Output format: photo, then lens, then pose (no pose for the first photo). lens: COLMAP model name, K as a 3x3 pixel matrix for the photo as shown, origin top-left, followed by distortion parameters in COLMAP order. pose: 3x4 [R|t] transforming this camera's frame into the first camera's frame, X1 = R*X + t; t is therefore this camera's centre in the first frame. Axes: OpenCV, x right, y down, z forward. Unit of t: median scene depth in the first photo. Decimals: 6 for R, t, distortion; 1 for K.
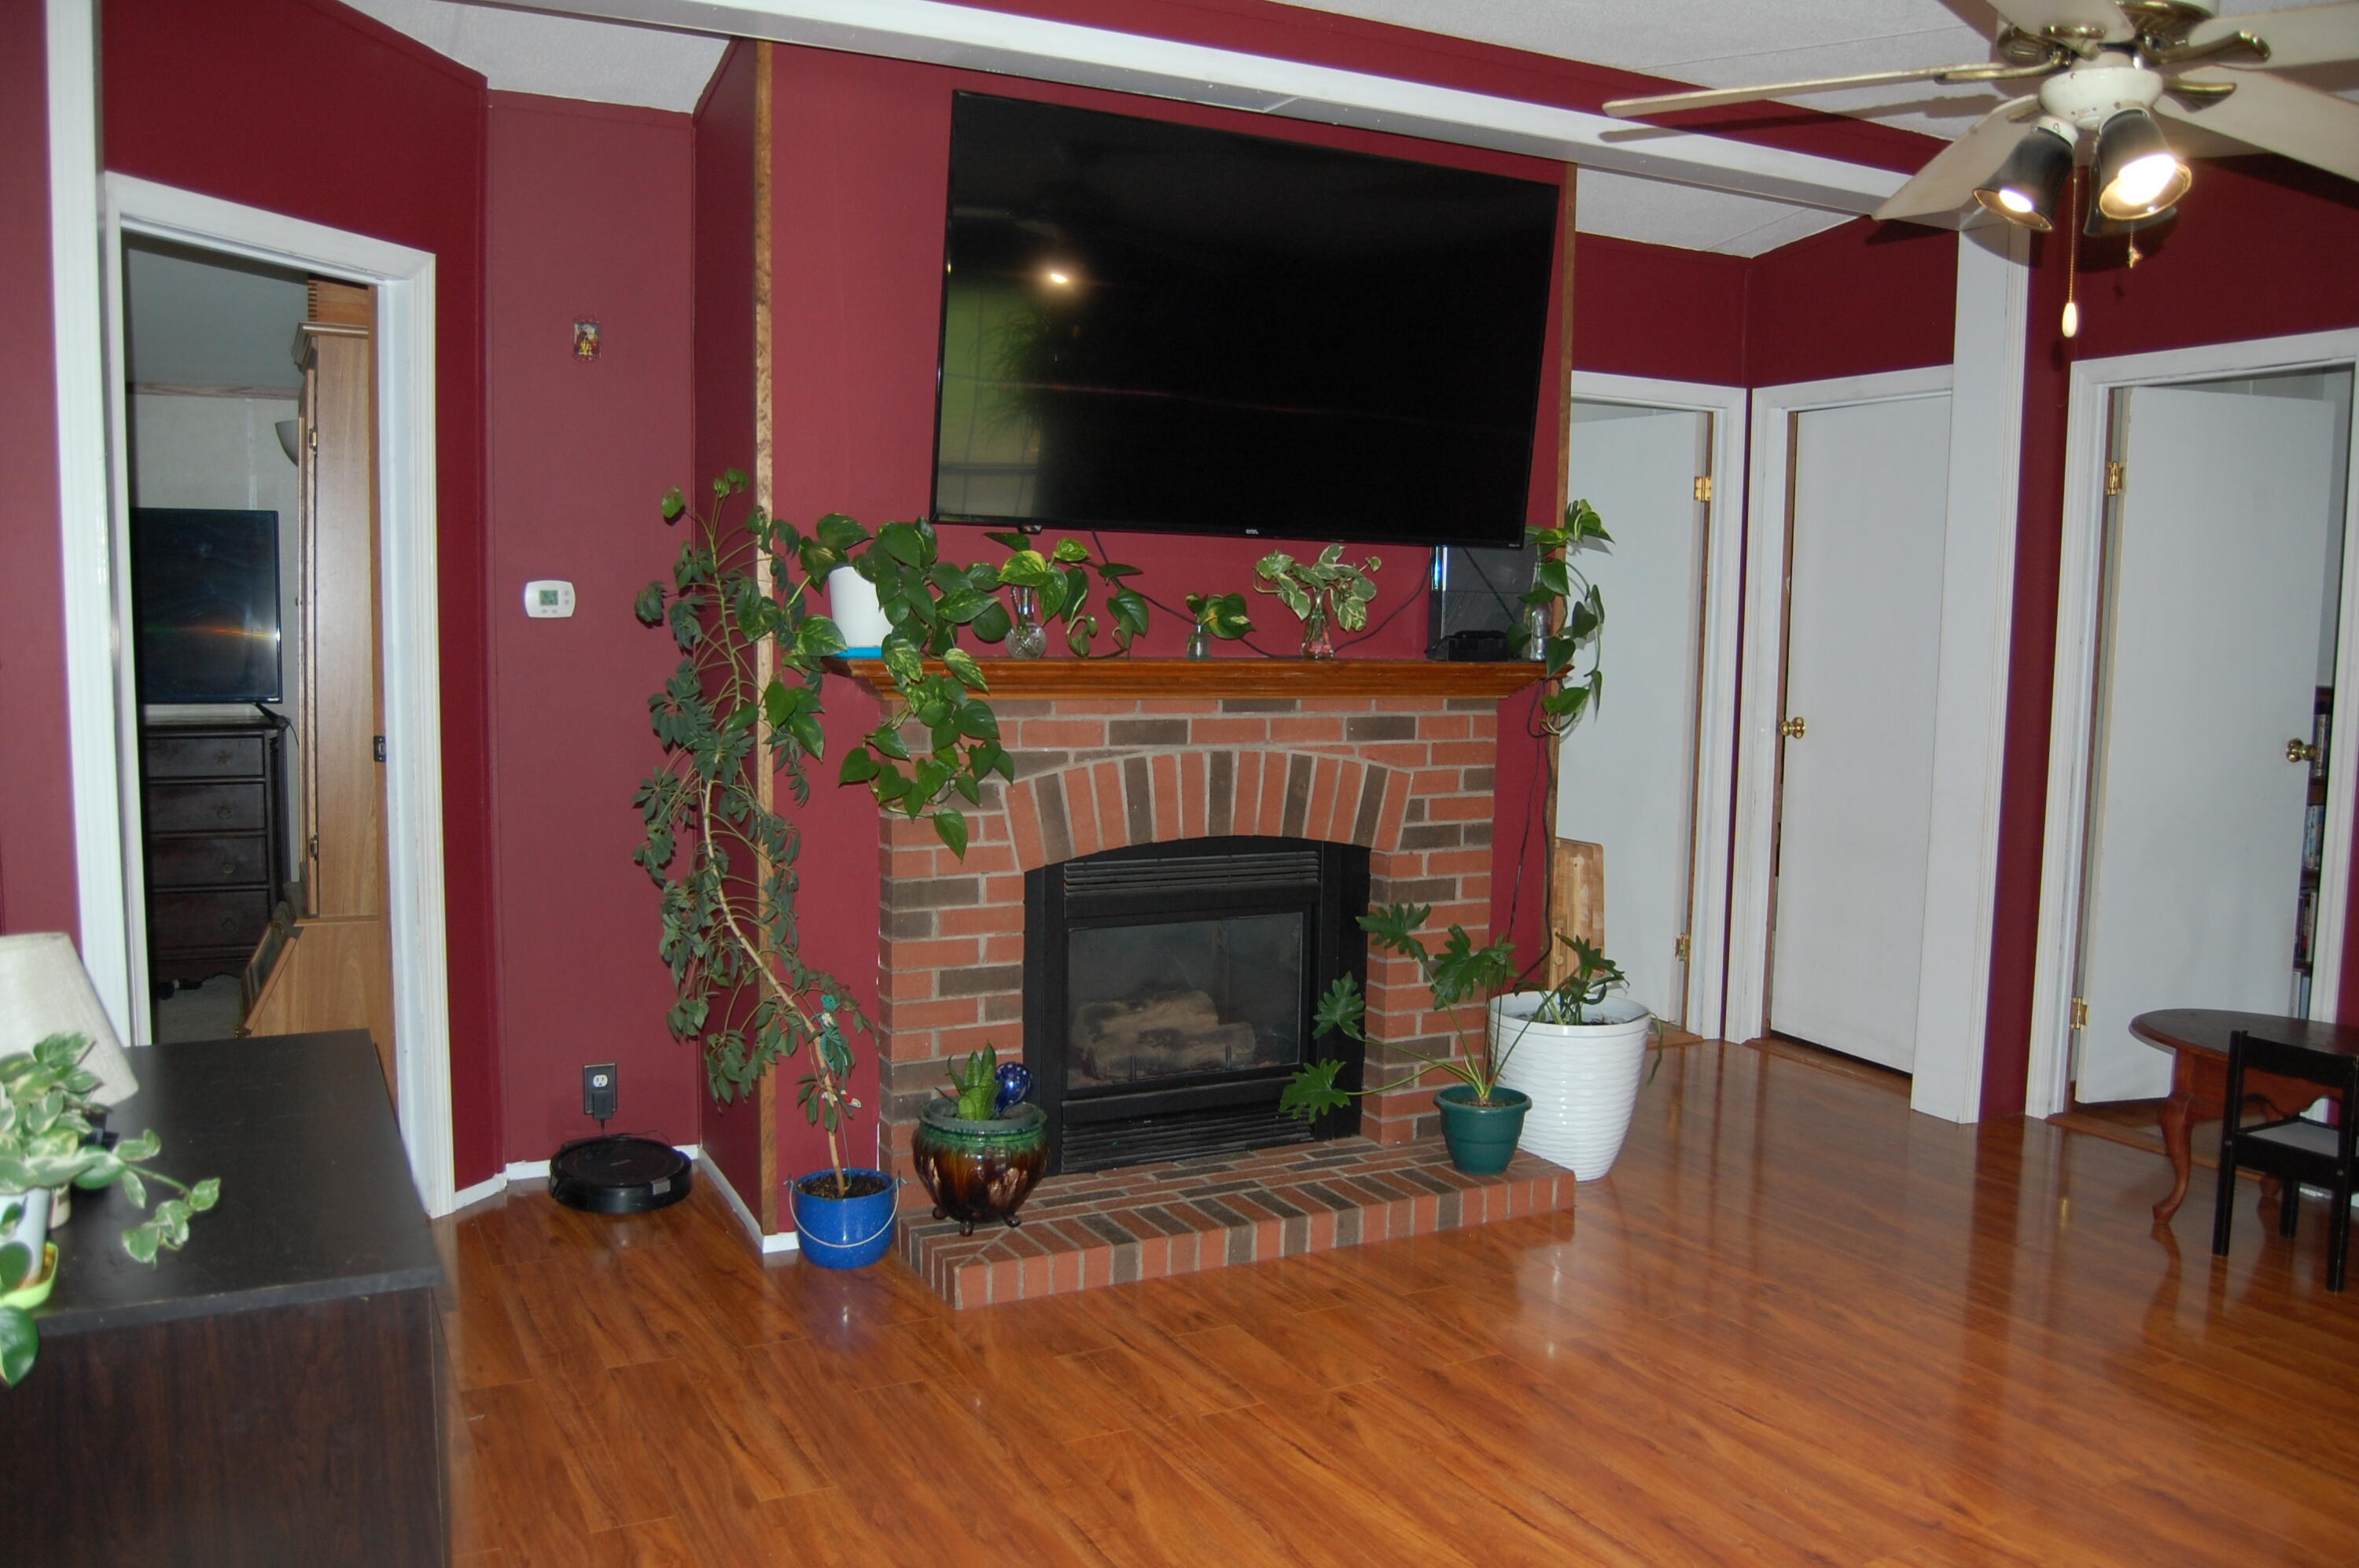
lens RADIAL K [[1850.4, 0, 1179.5], [0, 1850.4, 784.0], [0, 0, 1]] dist [-0.097609, 0.042009]
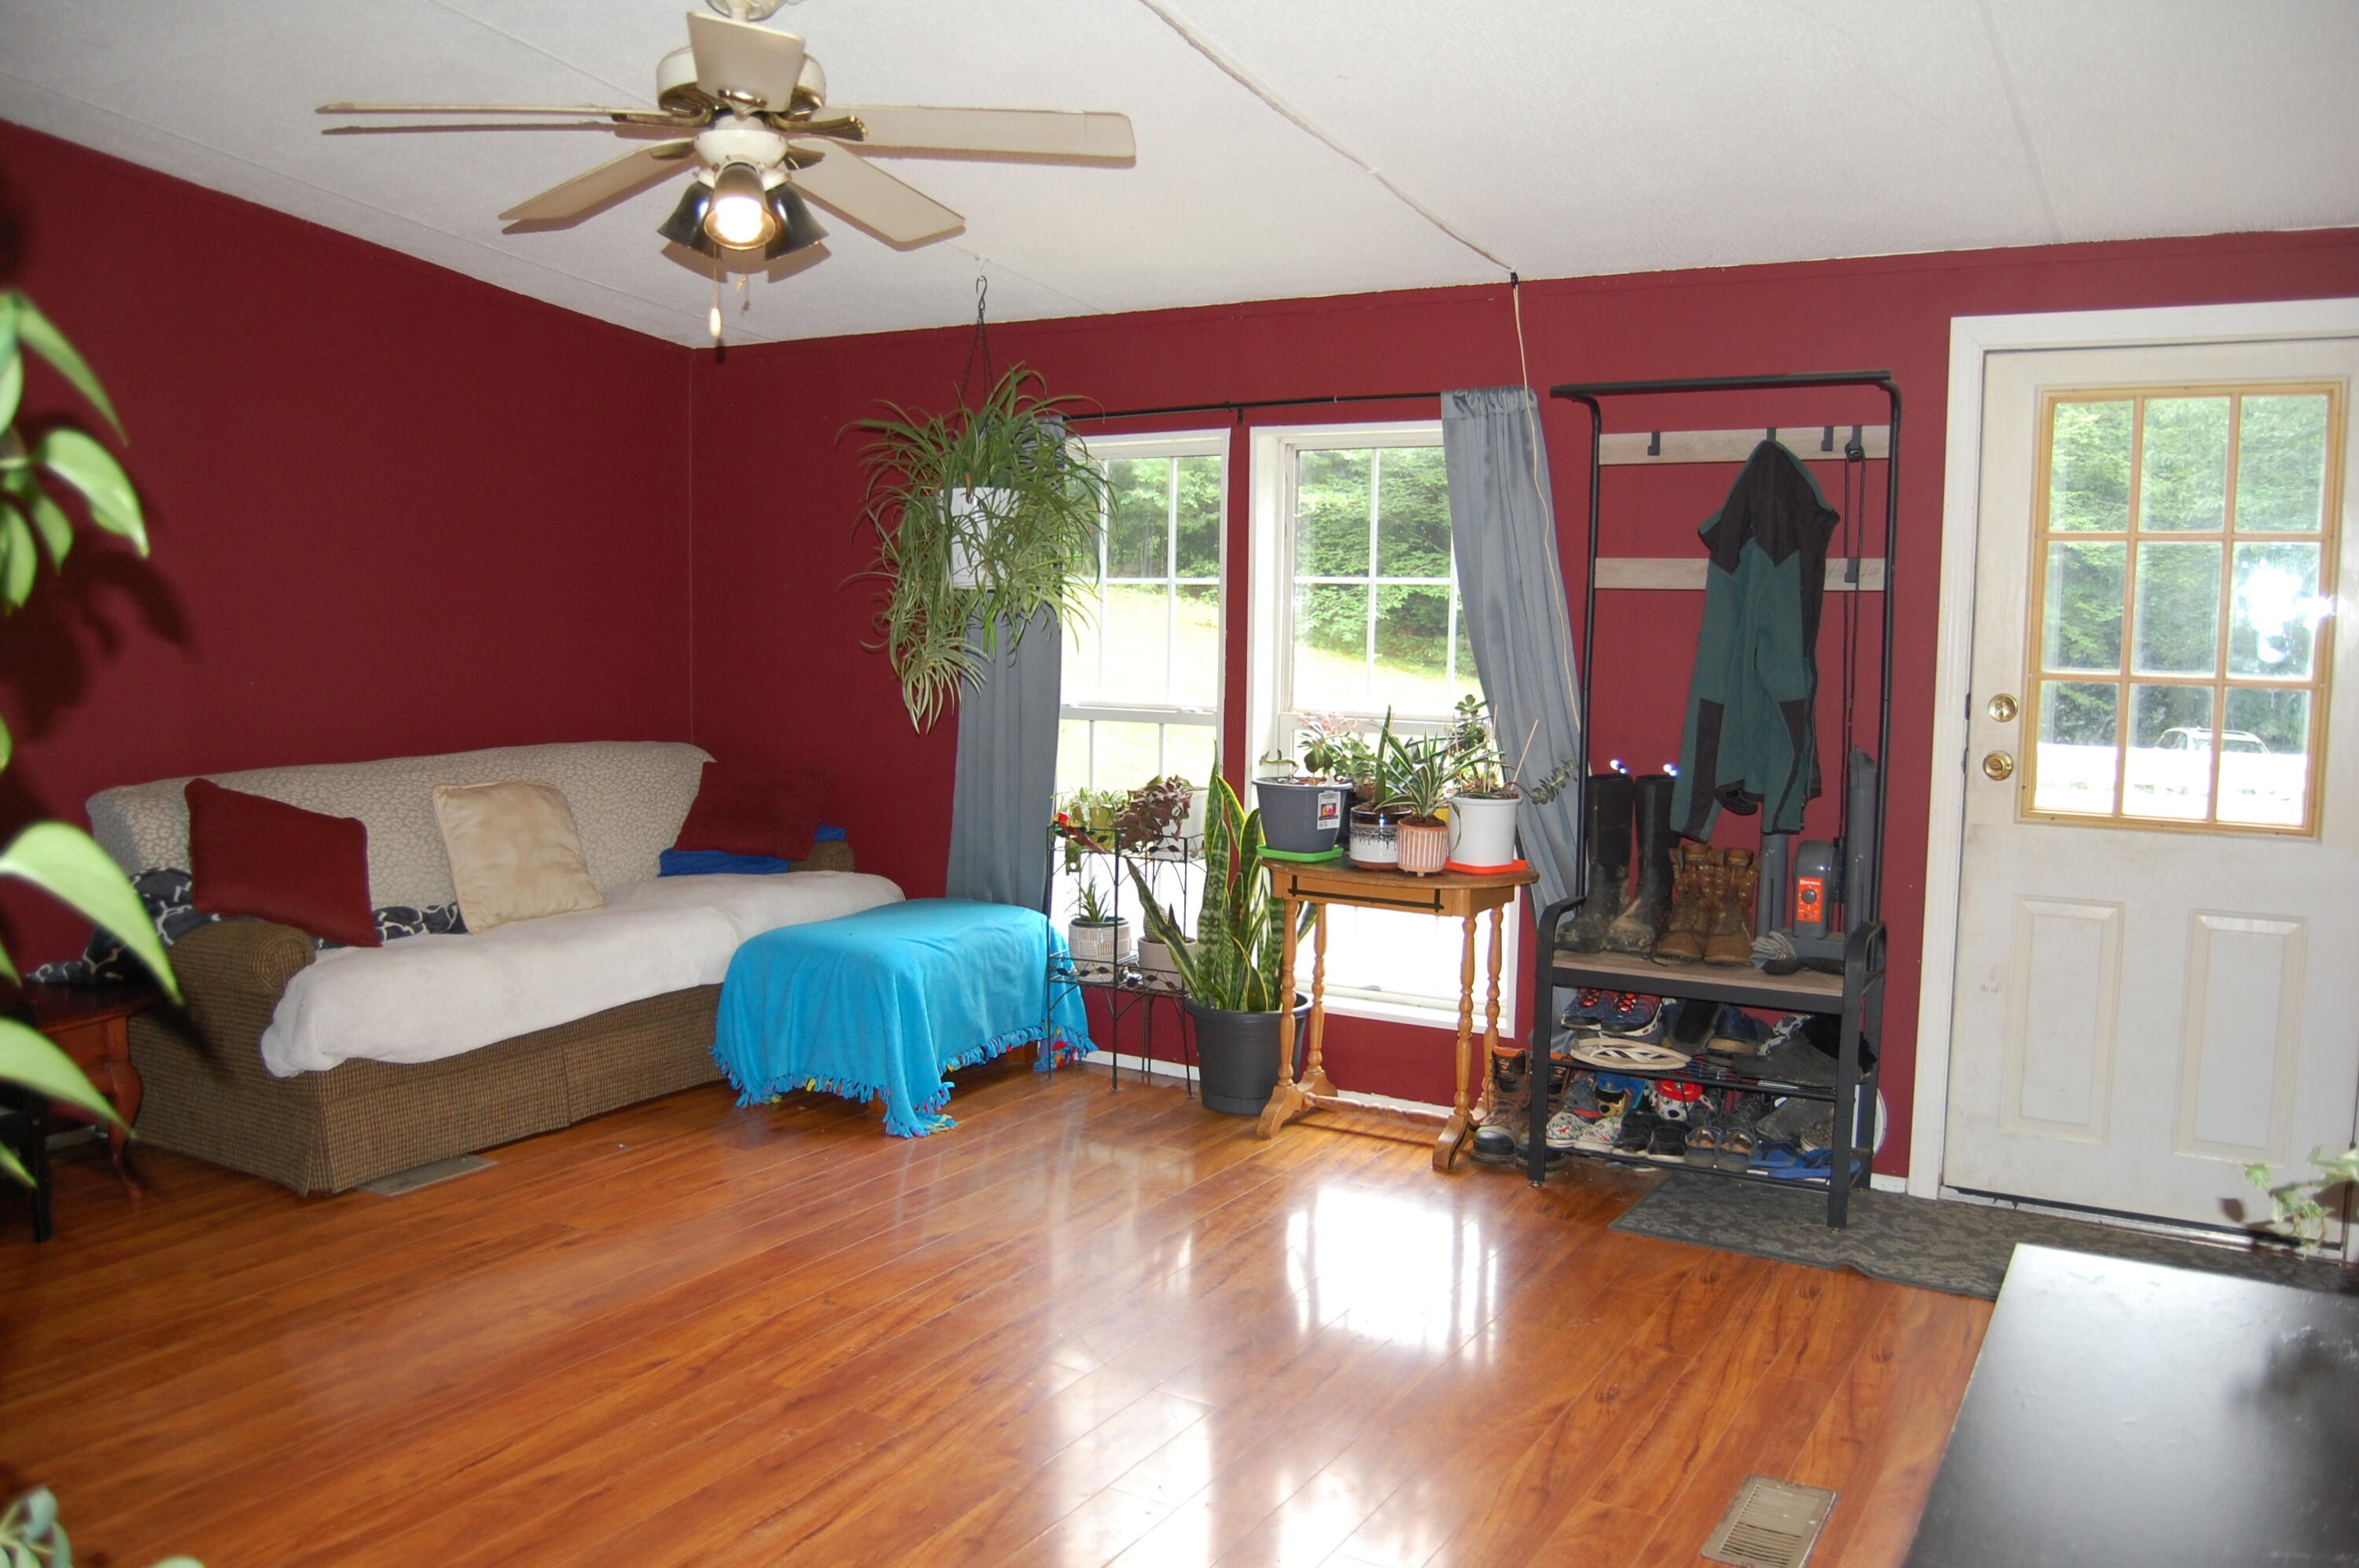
lens RADIAL K [[1850.4, 0, 1179.5], [0, 1850.4, 784.0], [0, 0, 1]] dist [-0.097609, 0.042009]
pose [[-0.525928, -0.114777, 0.842749, -0.656300], [0.059447, 0.983469, 0.171041, -0.129169], [-0.848449, 0.140054, -0.510411, 1.247520]]
